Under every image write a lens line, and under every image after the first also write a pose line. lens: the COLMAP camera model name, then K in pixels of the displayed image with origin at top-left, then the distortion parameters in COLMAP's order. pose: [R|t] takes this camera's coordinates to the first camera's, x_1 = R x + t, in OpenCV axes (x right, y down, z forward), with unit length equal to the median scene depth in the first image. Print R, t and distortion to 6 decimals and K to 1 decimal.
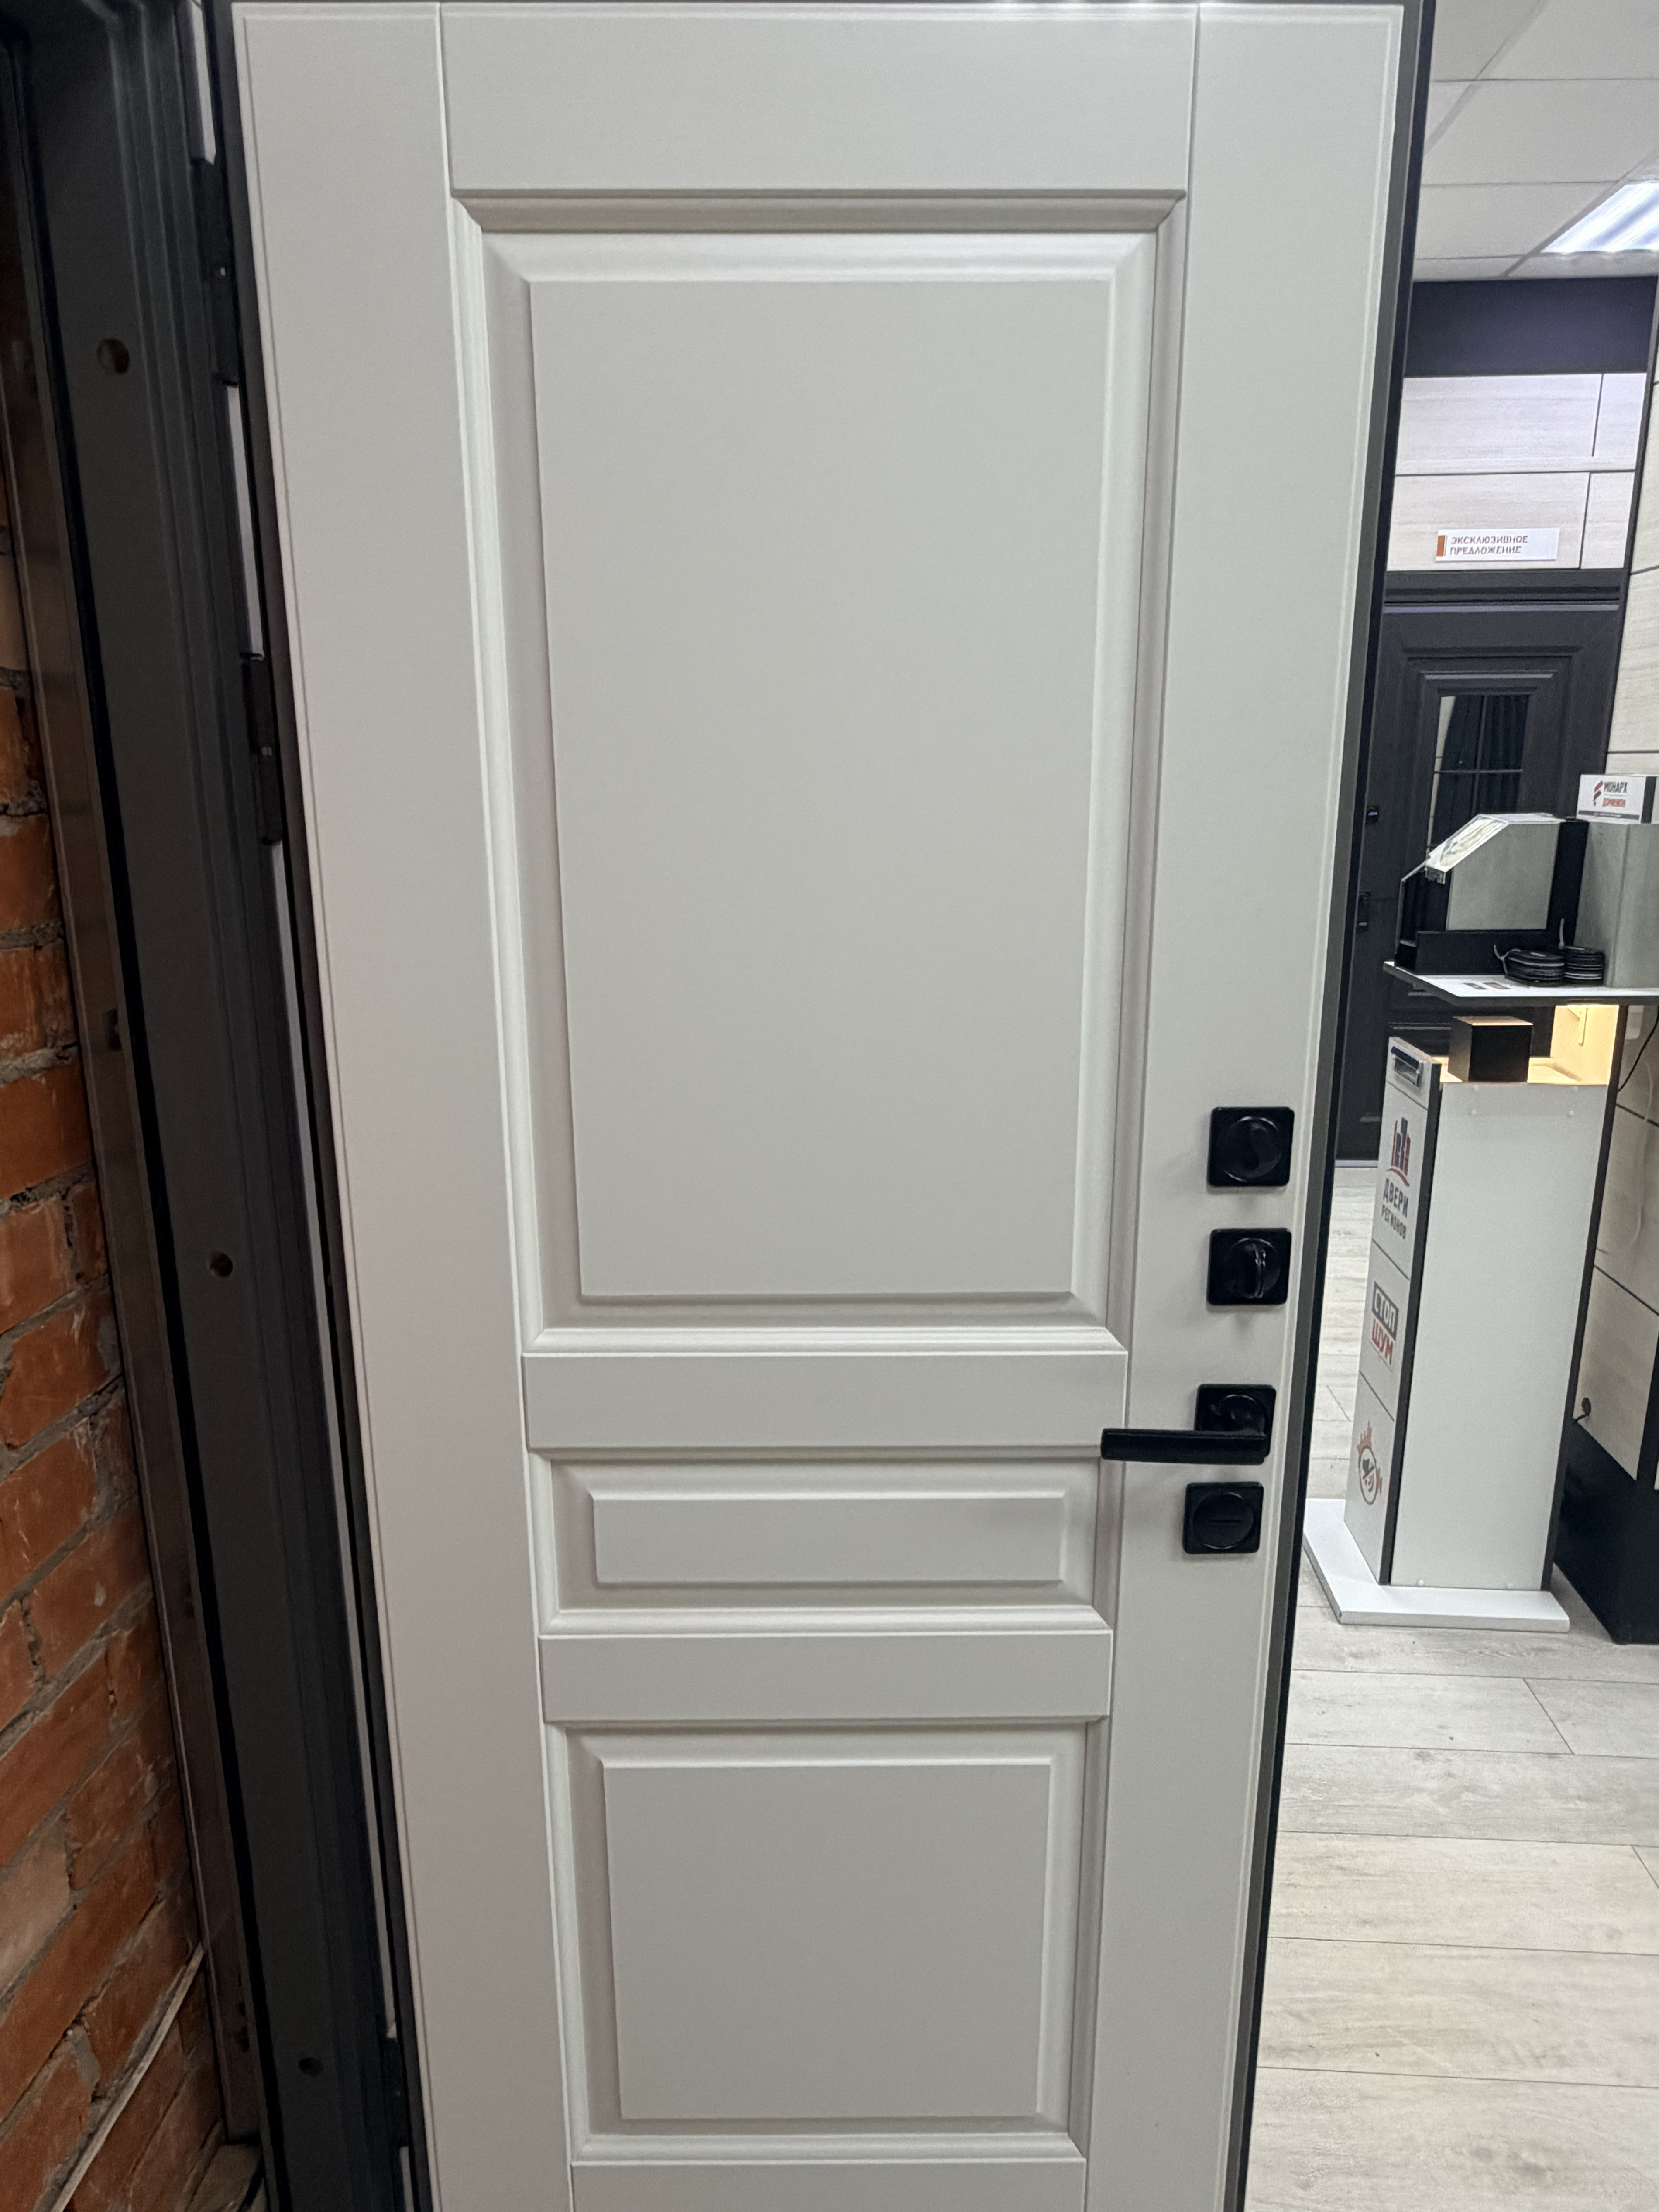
lens RADIAL K [[1453.5, 0, 819.3], [0, 1453.5, 1096.4], [0, 0, 1]] dist [-0.009629, 0.012318]
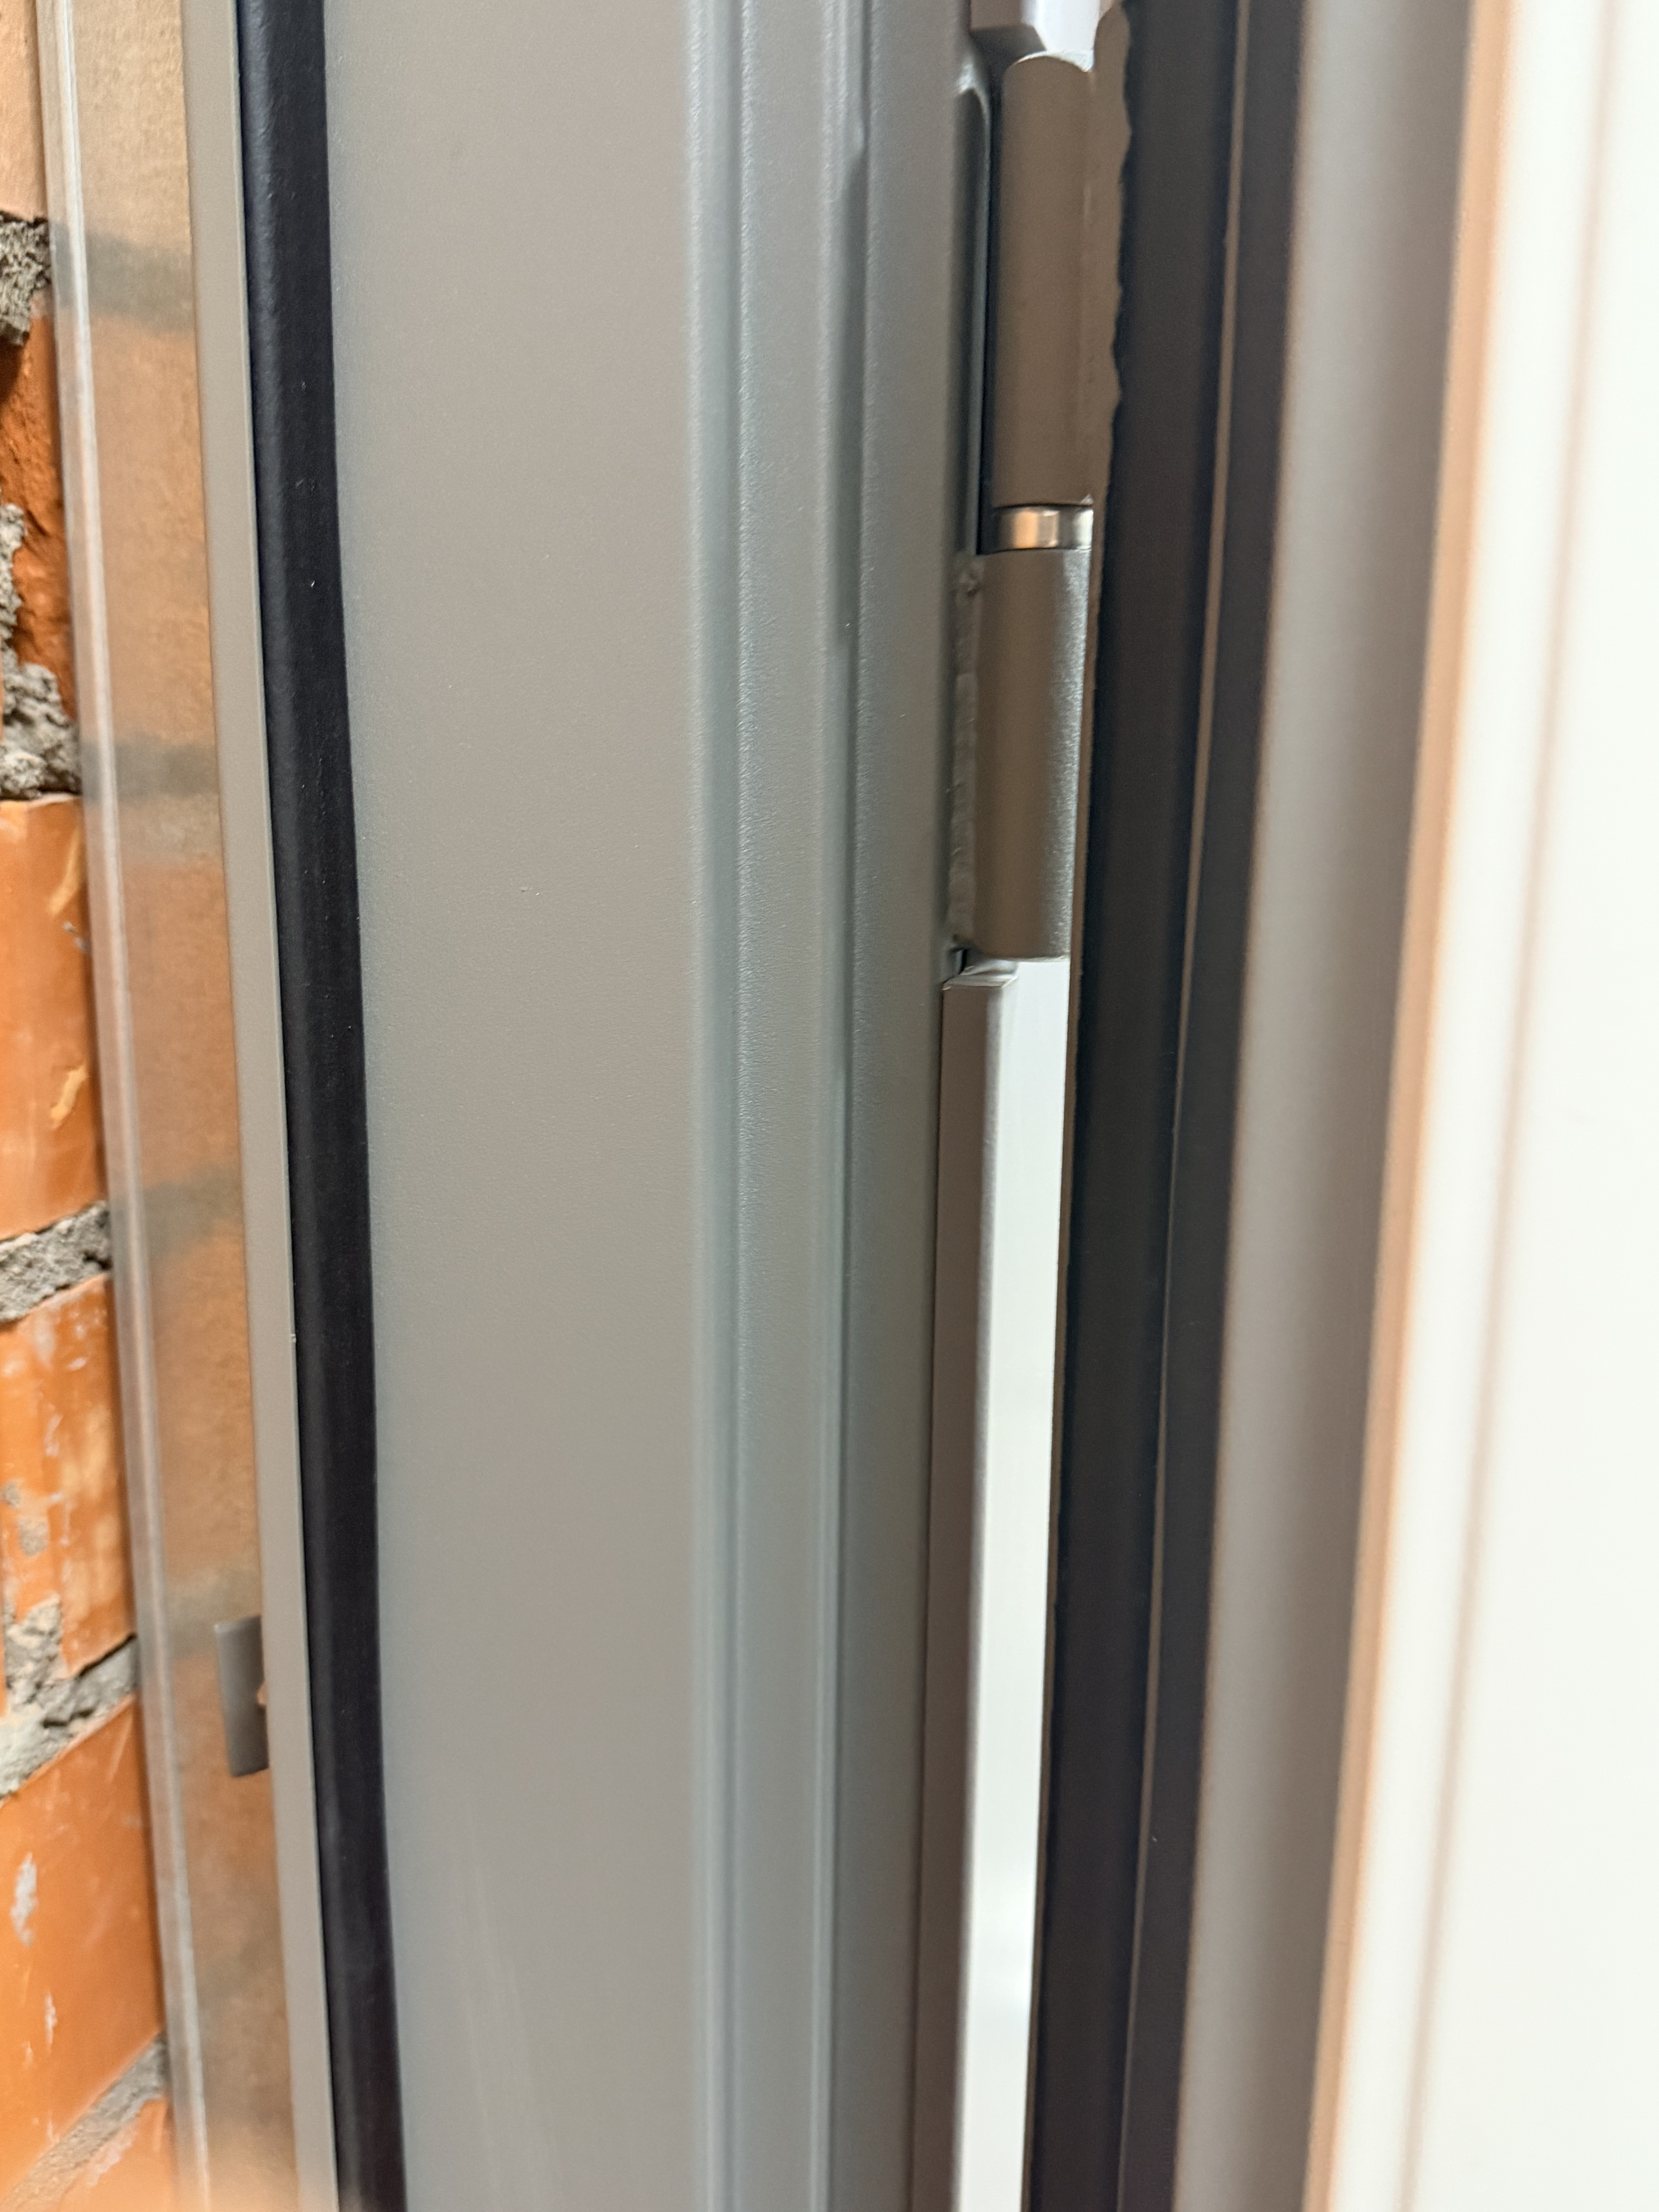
lens RADIAL K [[1868.6, 0, 828.8], [0, 1868.6, 1107.5], [0, 0, 1]] dist [0.037261, -0.060505]
pose [[0.987468, 0.050085, -0.149659, -0.343763], [-0.056925, 0.997504, -0.041770, -0.132021], [0.147194, 0.049766, 0.987855, 0.685438]]
